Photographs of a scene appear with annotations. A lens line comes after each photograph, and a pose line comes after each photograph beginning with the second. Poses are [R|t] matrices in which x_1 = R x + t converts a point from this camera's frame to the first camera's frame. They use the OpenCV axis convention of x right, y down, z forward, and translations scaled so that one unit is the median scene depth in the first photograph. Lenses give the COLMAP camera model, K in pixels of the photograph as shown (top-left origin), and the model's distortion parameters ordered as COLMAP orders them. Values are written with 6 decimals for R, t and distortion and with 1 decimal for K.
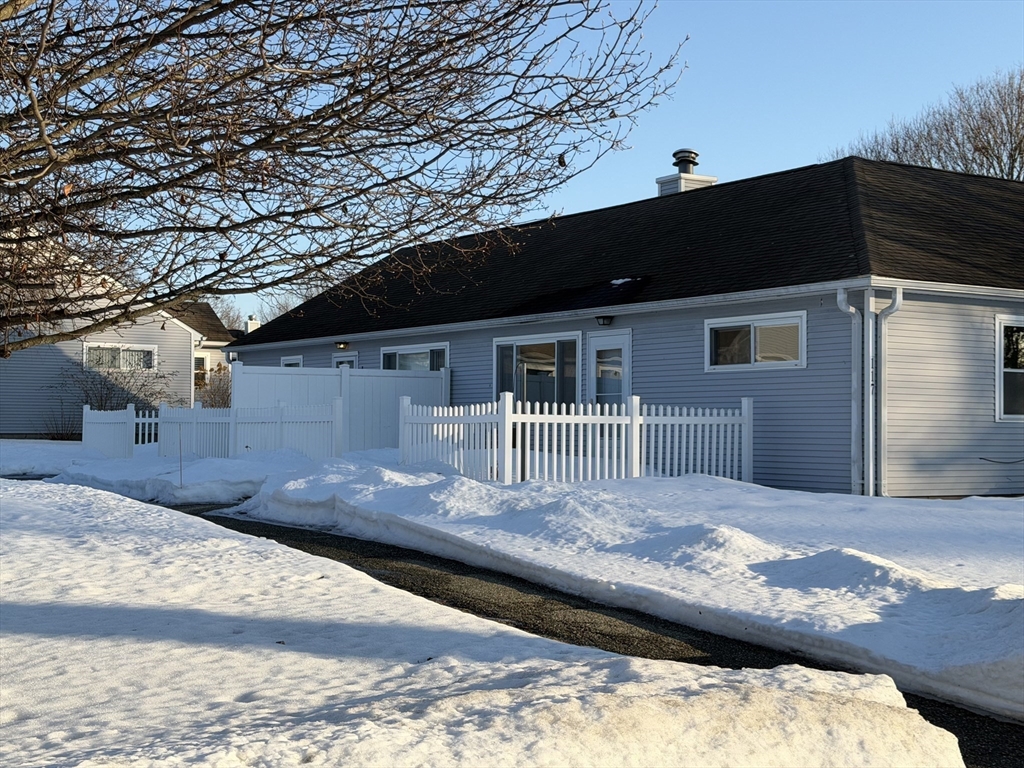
lens RADIAL K [[1470.7, 0, 510.8], [0, 1470.7, 385.9], [0, 0, 1]] dist [0.005641, 0.000000]
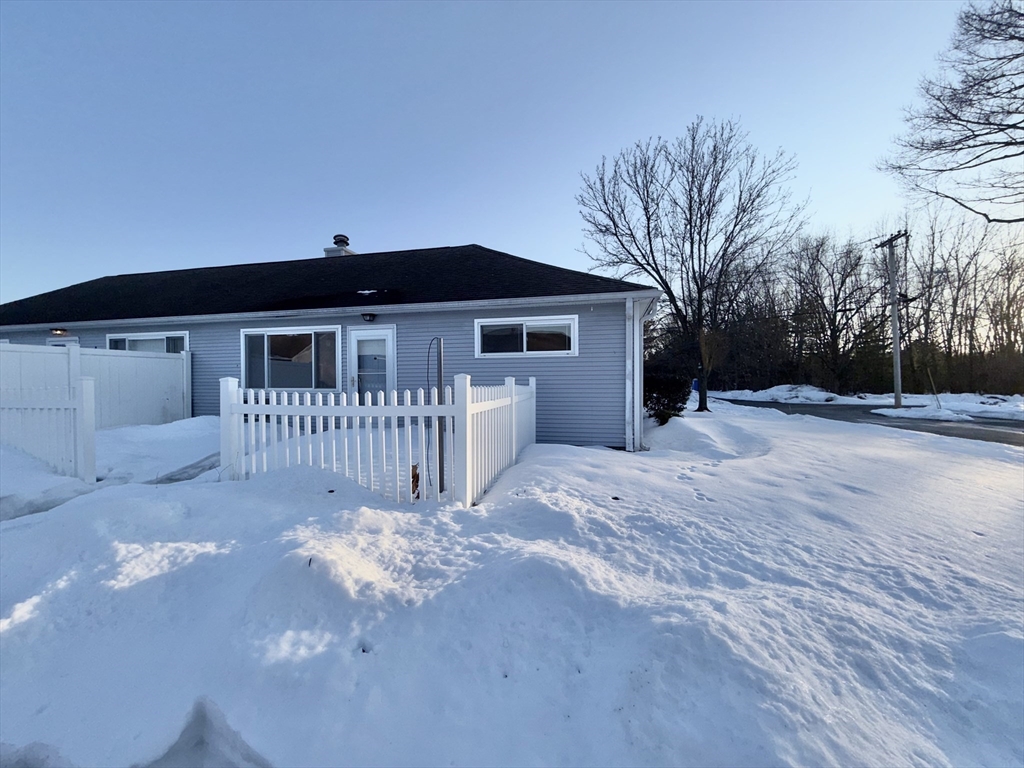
lens RADIAL K [[406.3, 0, 510.4], [0, 406.3, 382.6], [0, 0, 1]] dist [-0.001111, -0.000172]
pose [[0.730091, -0.017035, 0.683137, -0.092084], [-0.009051, 0.999360, 0.034593, 0.000169], [-0.683290, -0.031439, 0.729470, 0.633821]]
